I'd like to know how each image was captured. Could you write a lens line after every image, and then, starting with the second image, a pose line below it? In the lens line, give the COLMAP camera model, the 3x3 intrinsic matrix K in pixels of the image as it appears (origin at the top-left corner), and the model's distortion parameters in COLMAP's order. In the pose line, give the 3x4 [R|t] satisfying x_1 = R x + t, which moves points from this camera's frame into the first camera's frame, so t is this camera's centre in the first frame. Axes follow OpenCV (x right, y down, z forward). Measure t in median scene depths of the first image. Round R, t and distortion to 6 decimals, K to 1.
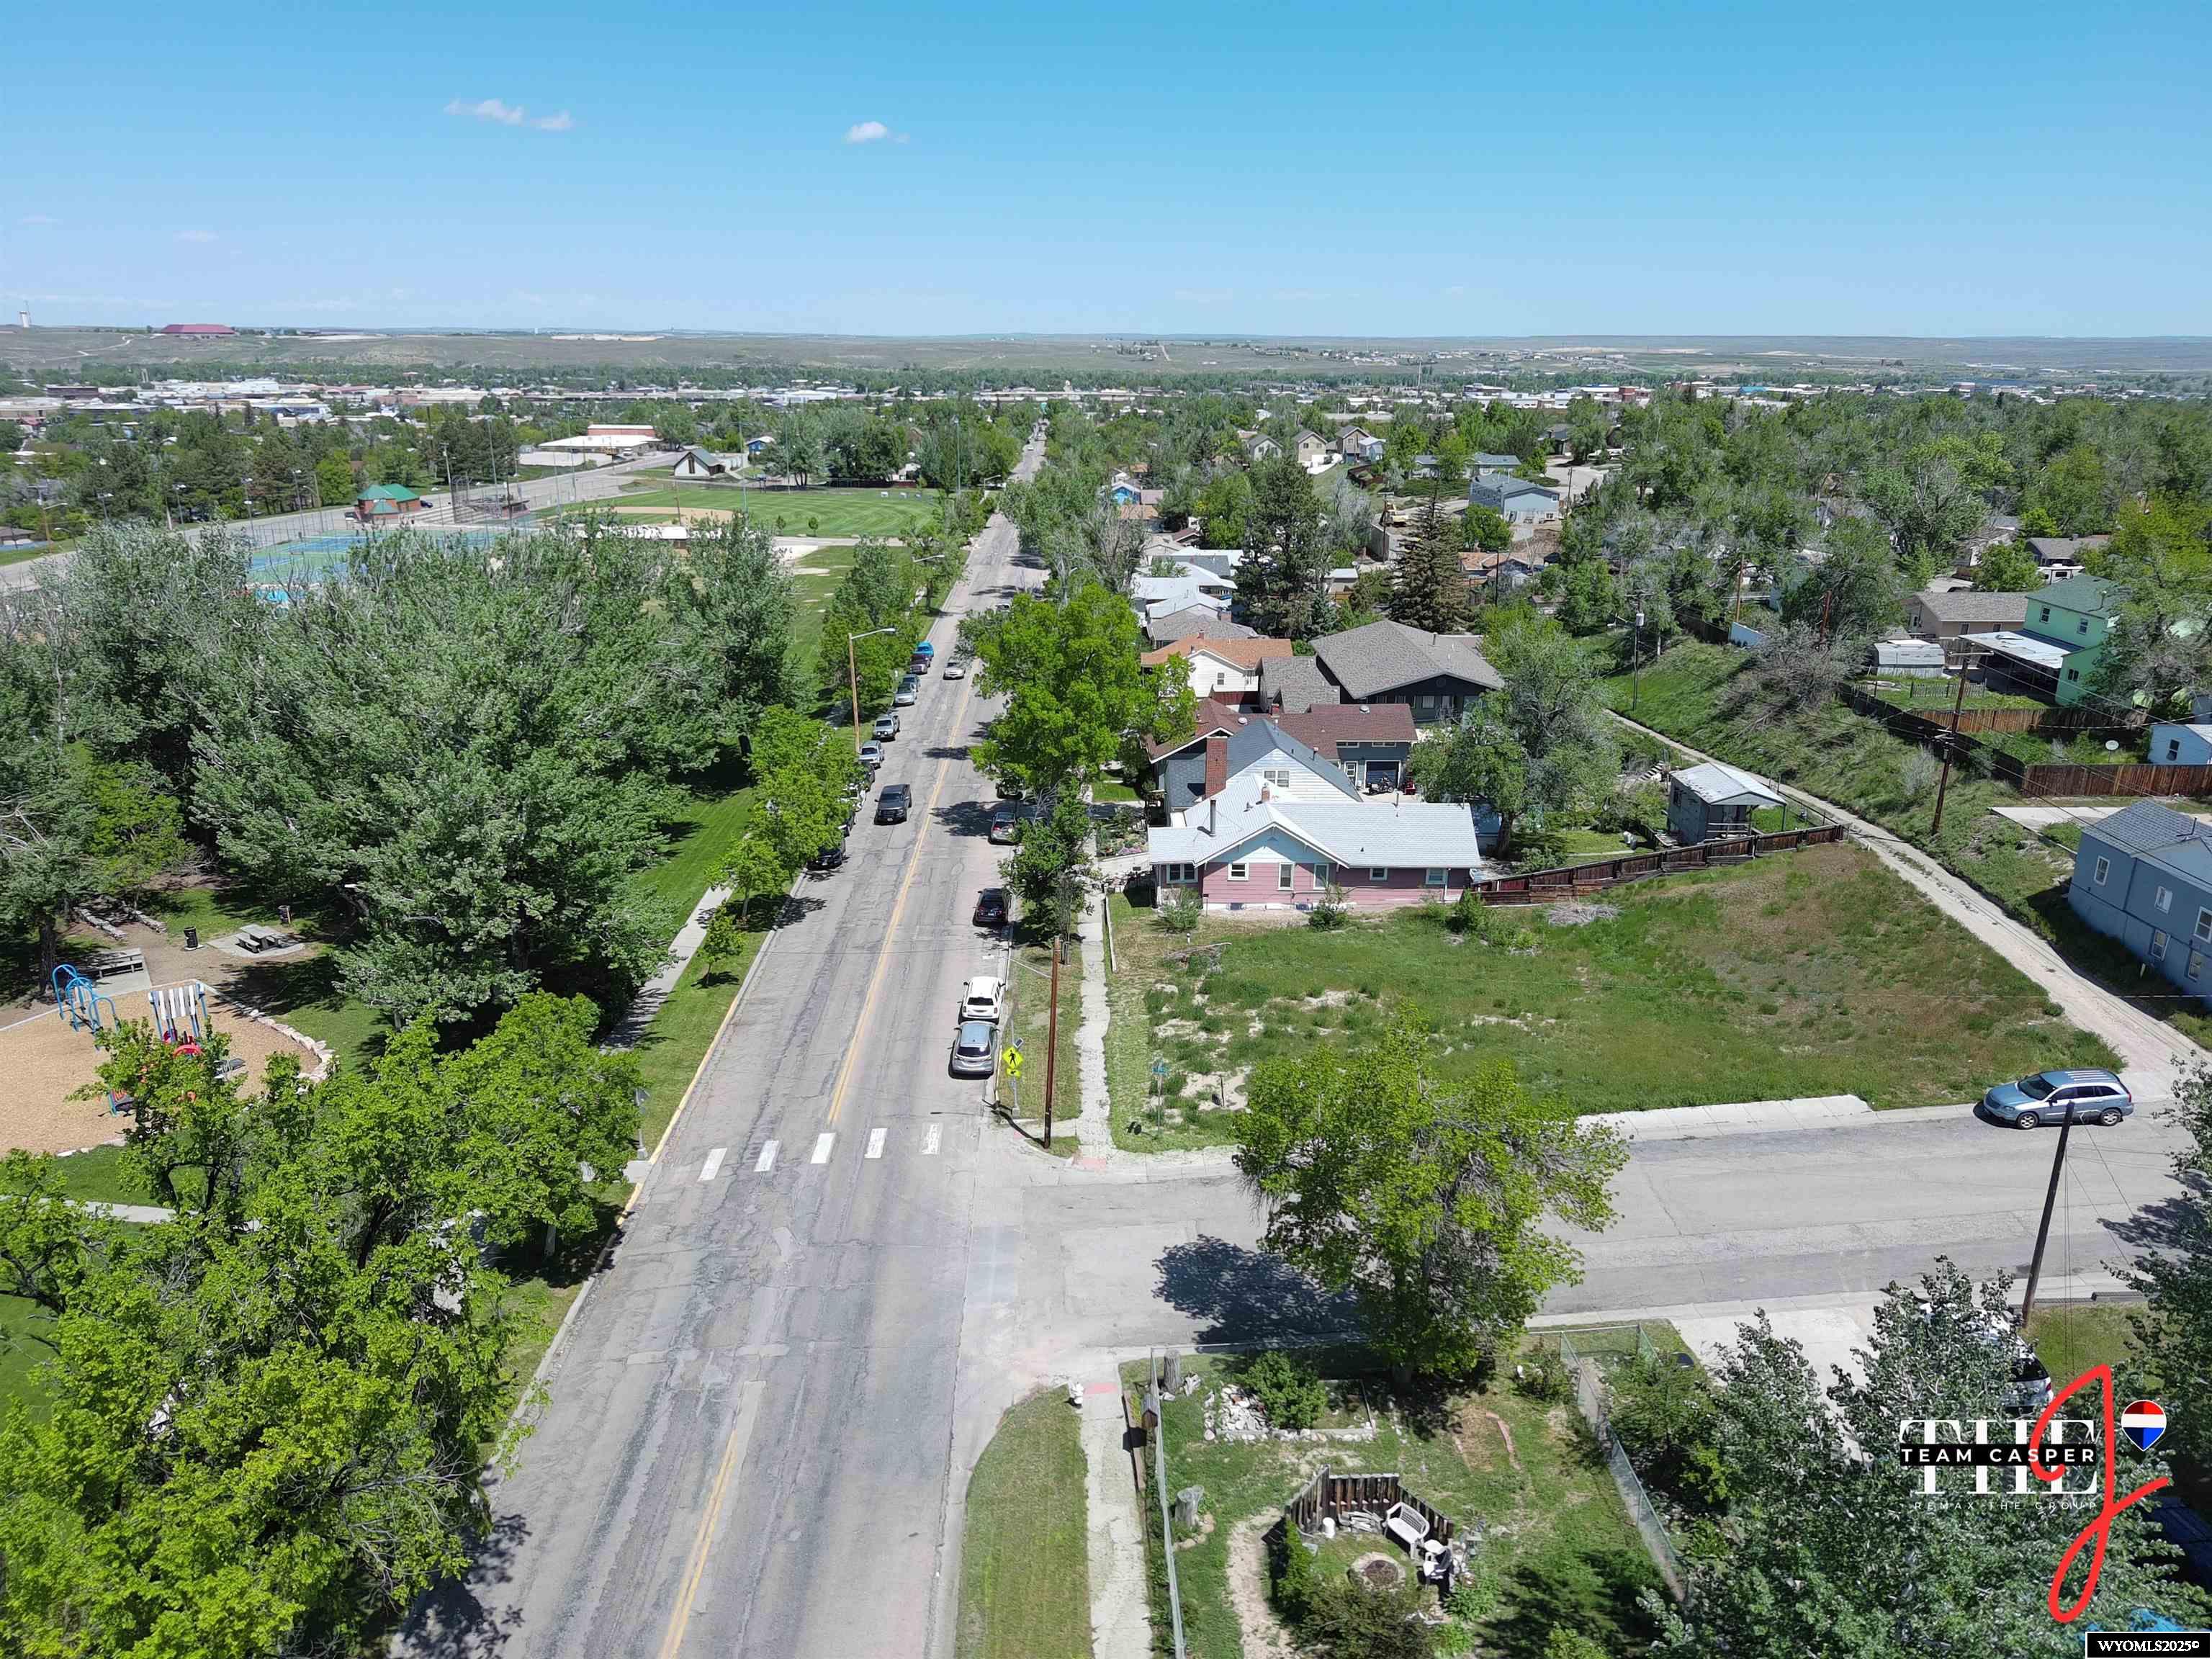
lens RADIAL K [[1508.2, 0, 1100.5], [0, 1508.2, 824.6], [0, 0, 1]] dist [0.023542, -0.011814]
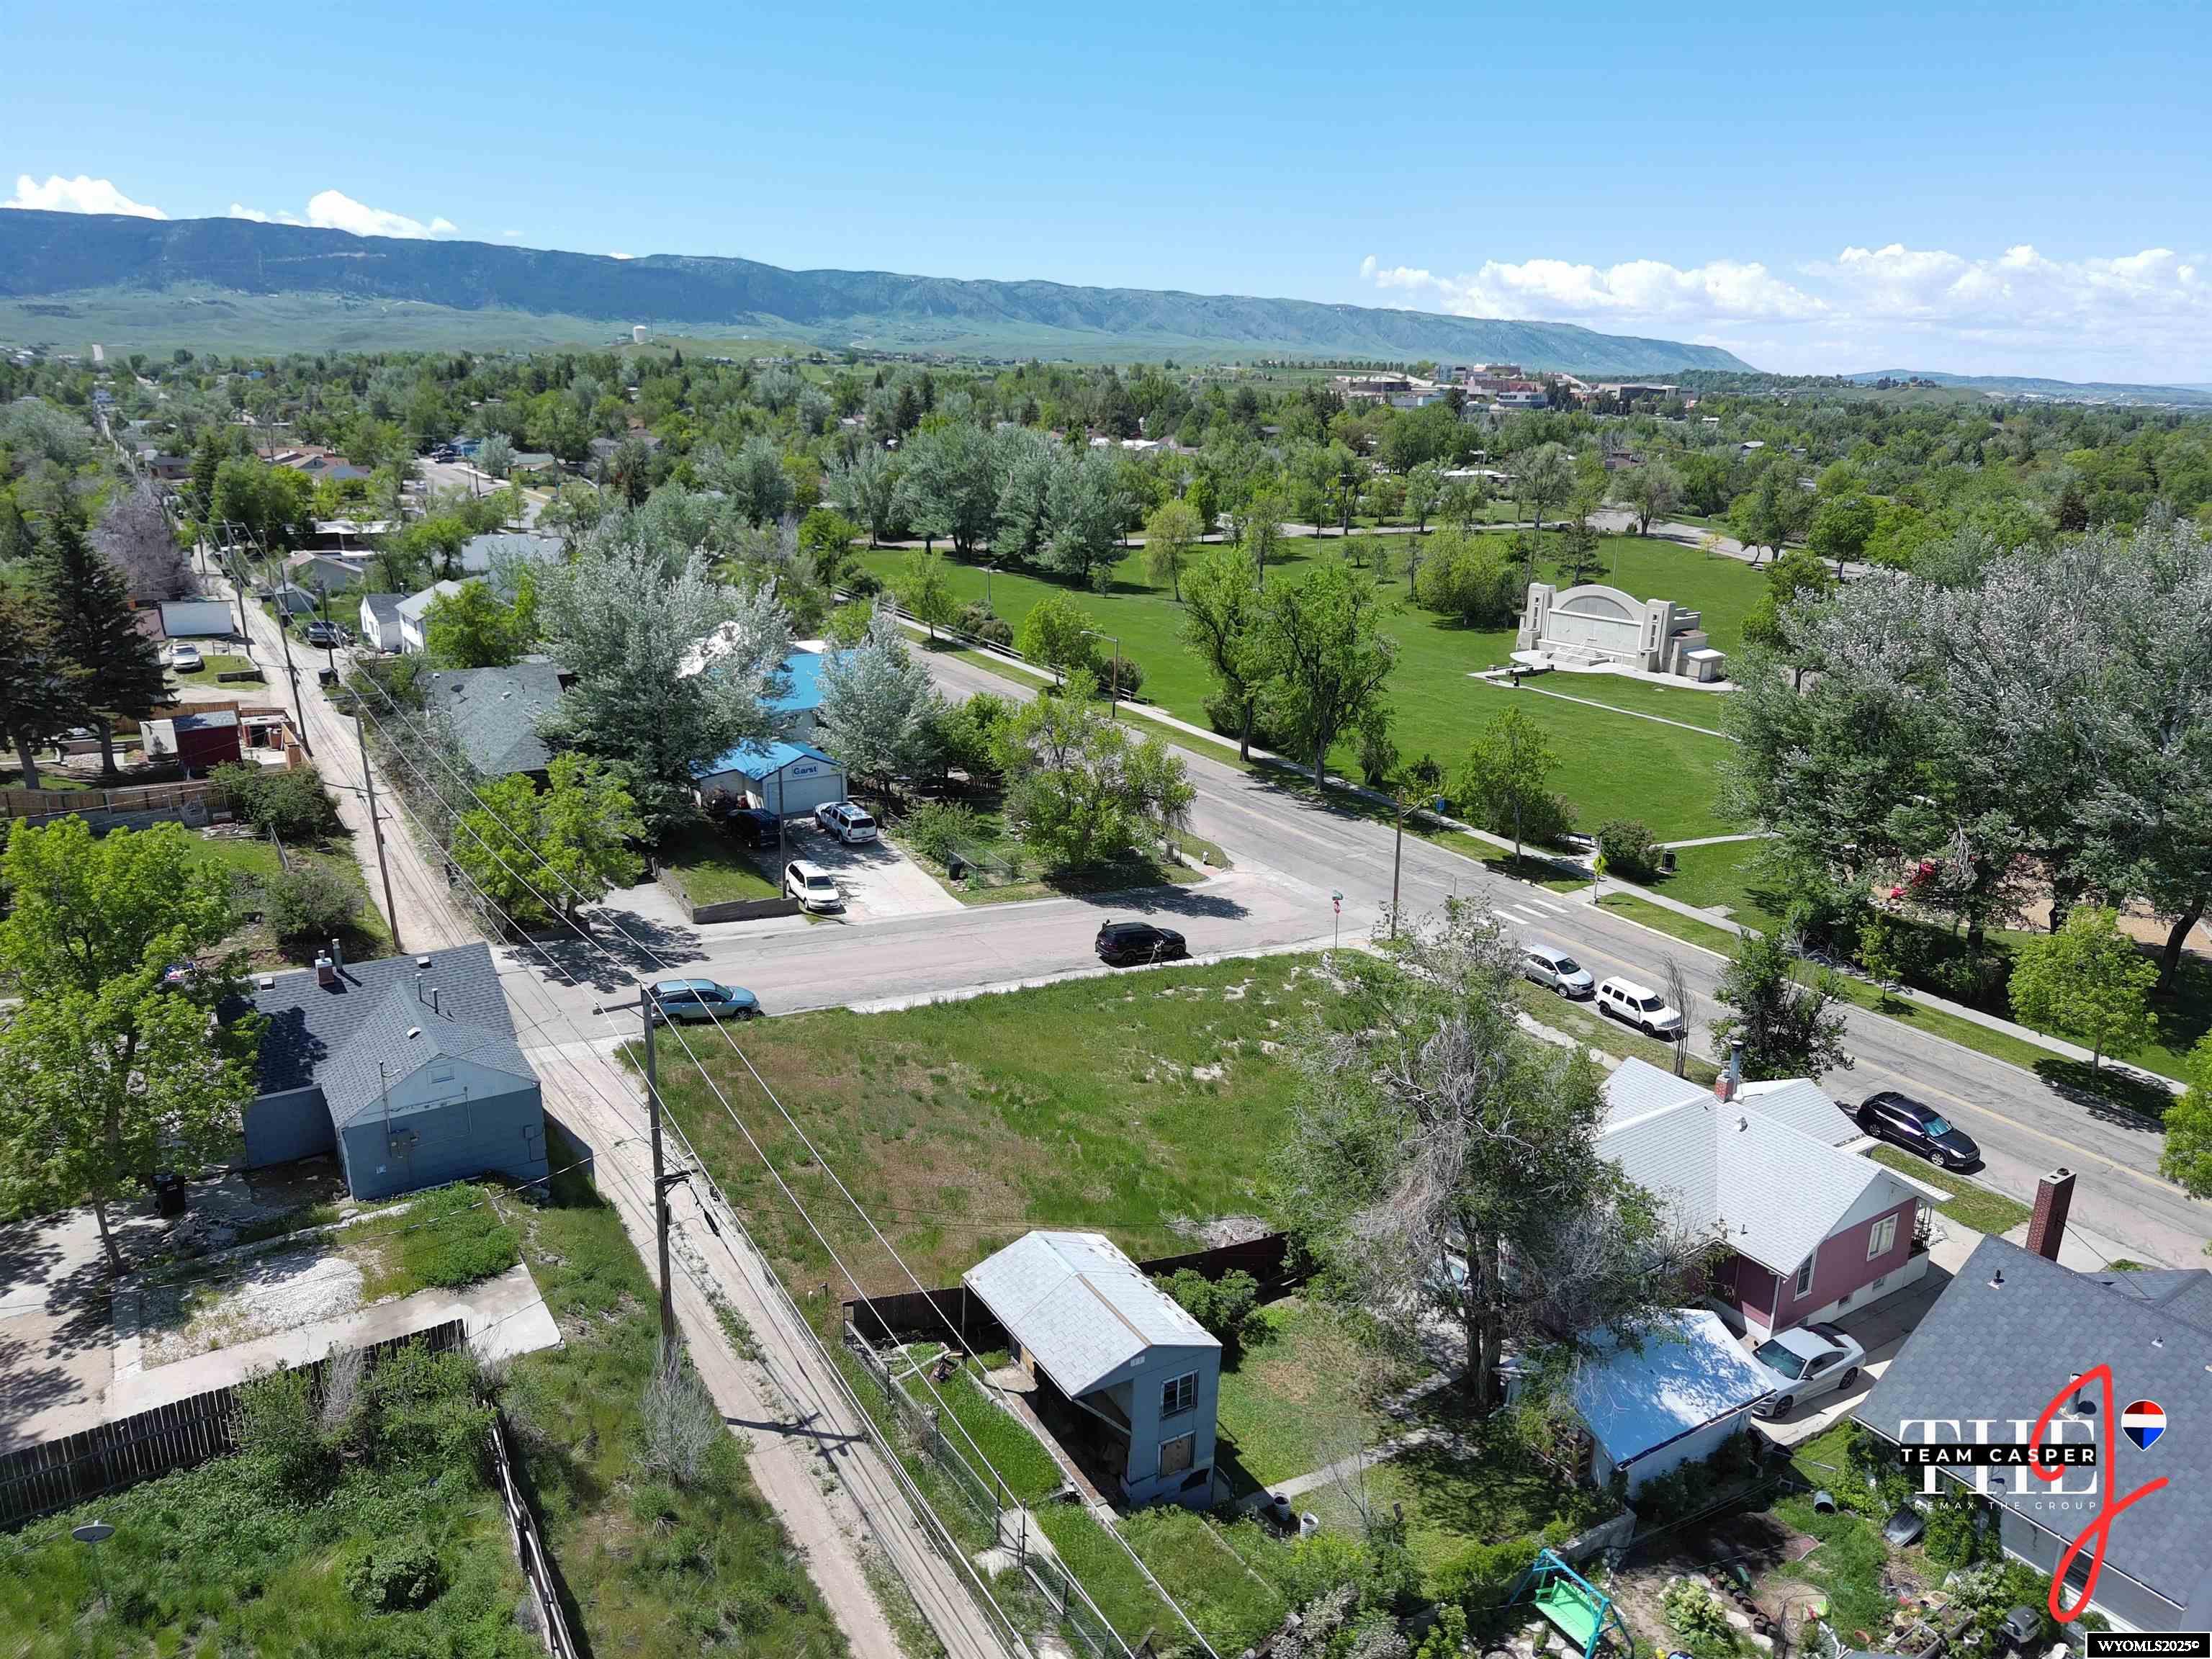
lens RADIAL K [[1508.2, 0, 1104.0], [0, 1508.2, 827.4], [0, 0, 1]] dist [0.023542, -0.011814]
pose [[-0.849634, 0.131319, -0.510761, 0.815984], [-0.178496, 0.839735, 0.512821, -0.496746], [0.496247, 0.526879, -0.690027, 1.627758]]
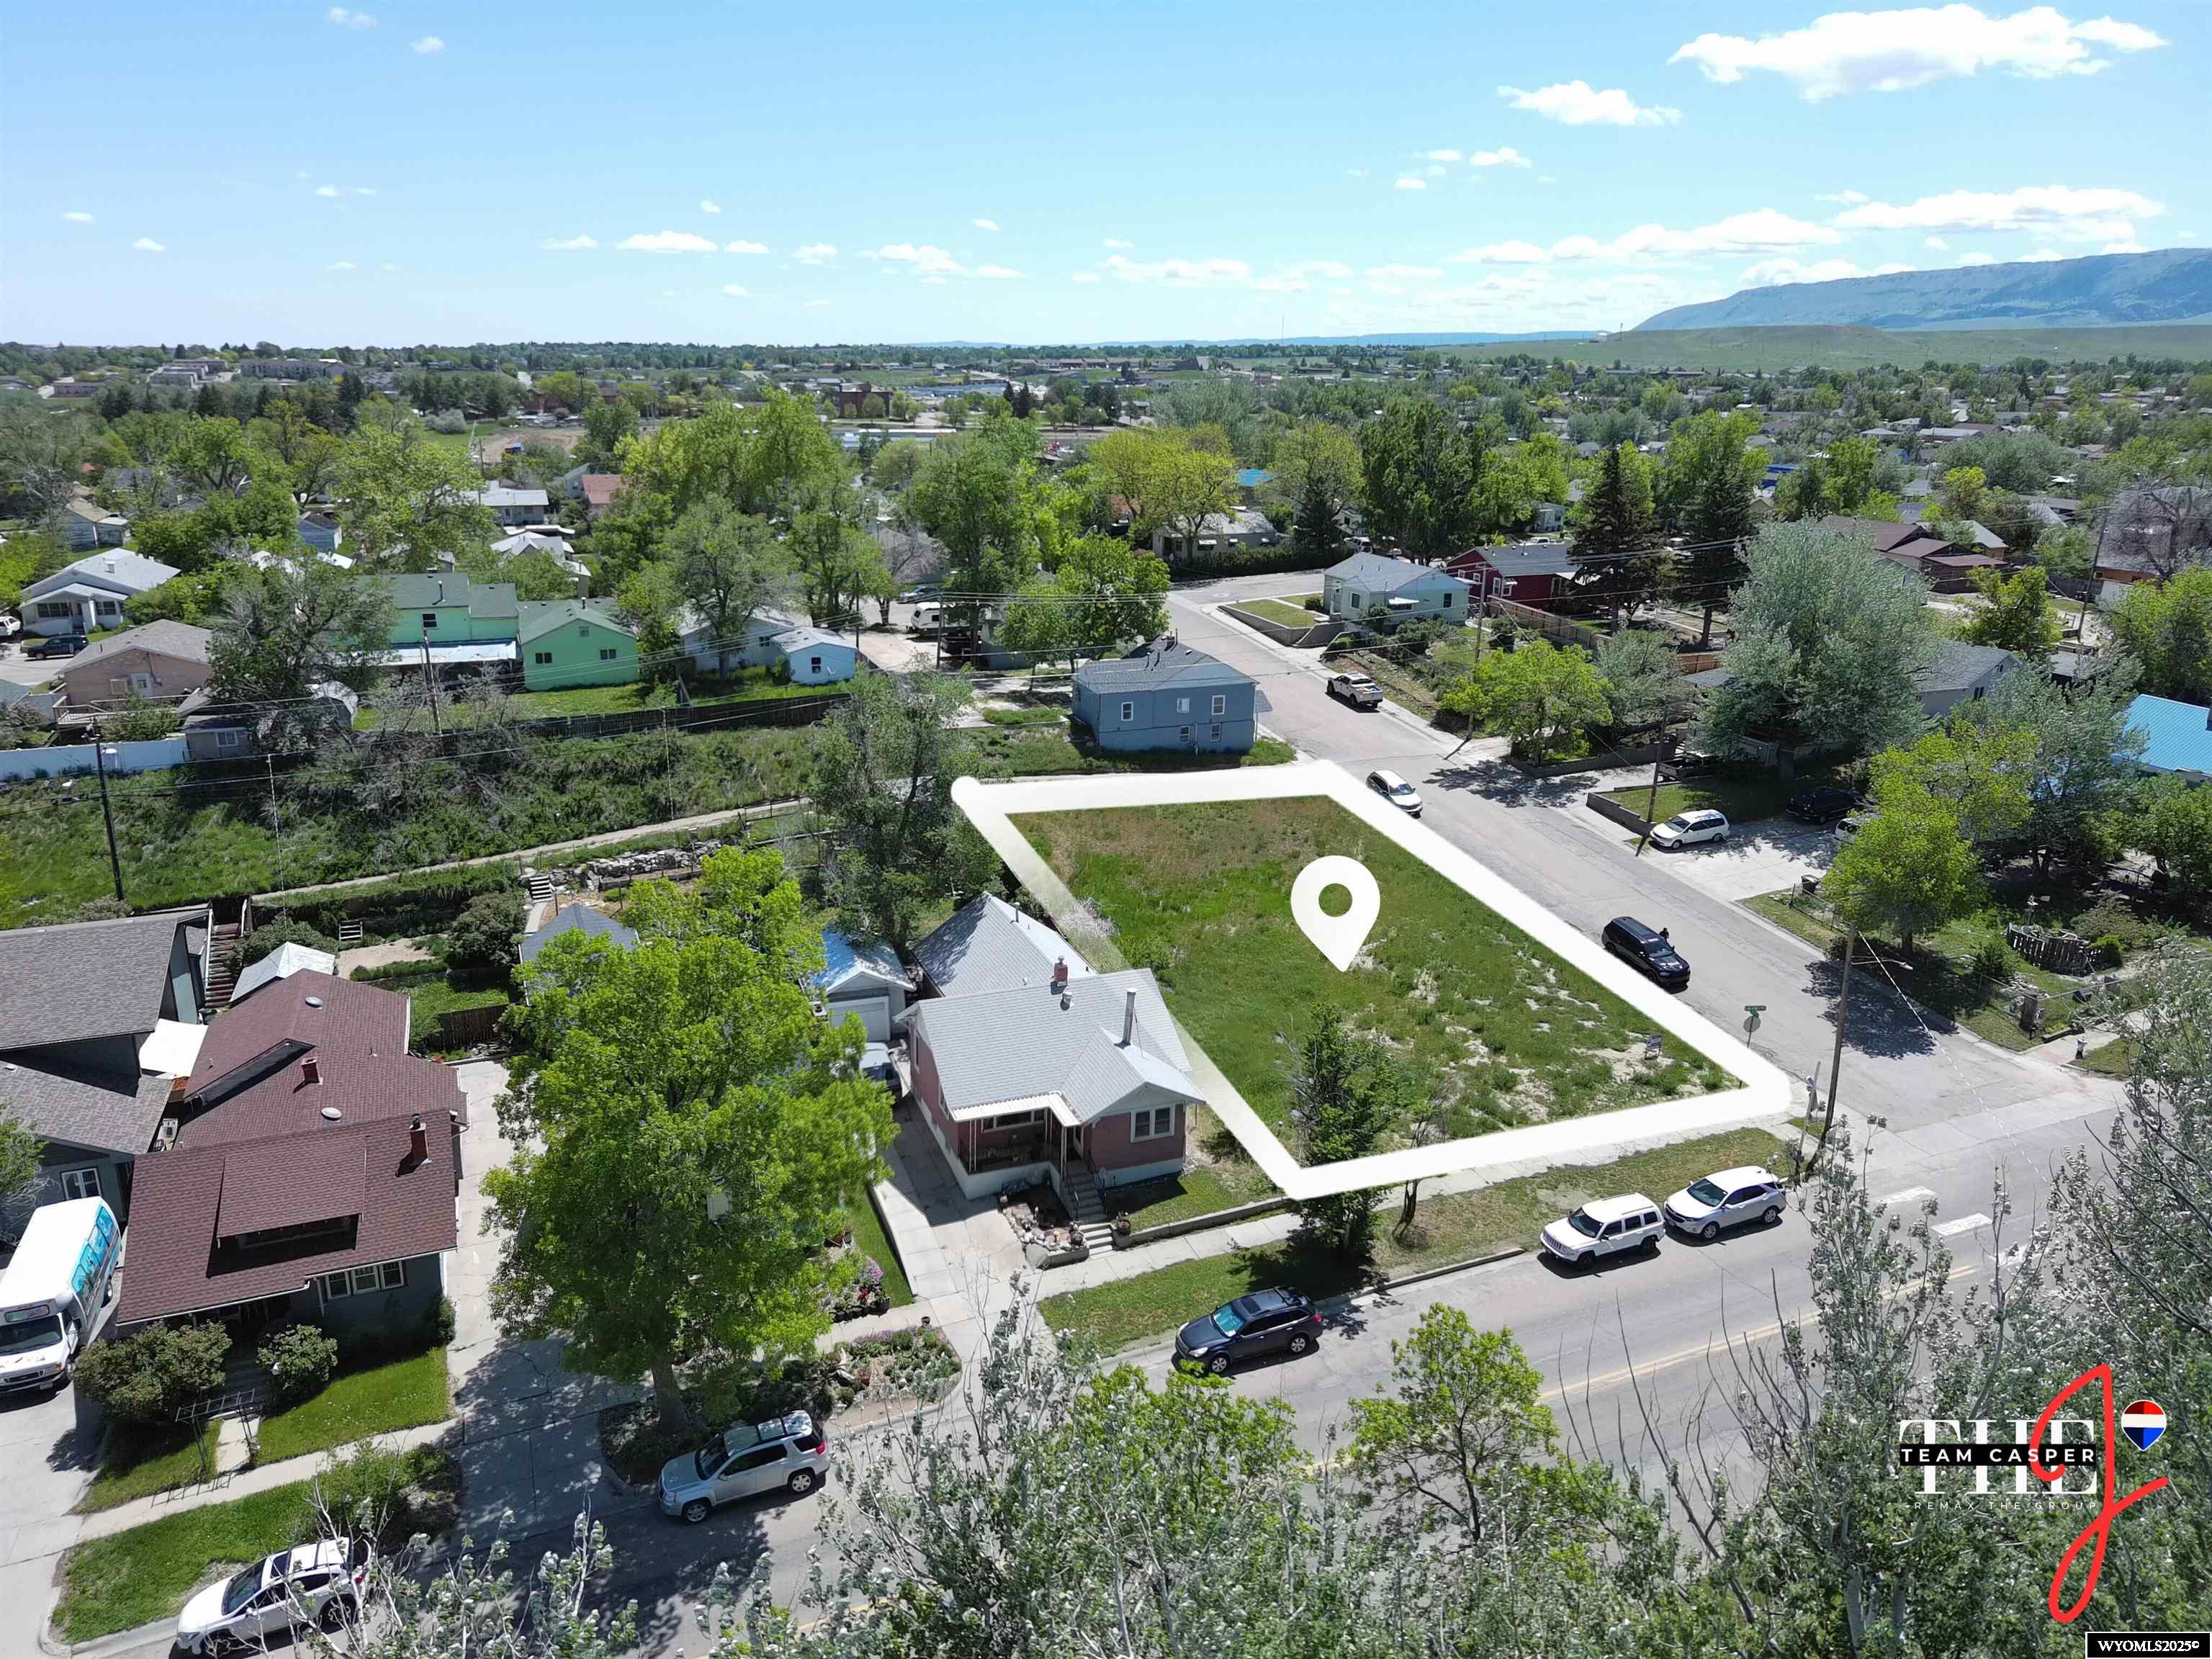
lens RADIAL K [[1523.1, 0, 1125.1], [0, 1523.1, 824.3], [0, 0, 1]] dist [0.026253, -0.010904]
pose [[-0.354781, -0.288641, 0.889279, -0.664660], [0.266285, 0.880563, 0.392047, -0.456225], [-0.896227, 0.375893, -0.235547, 1.455661]]
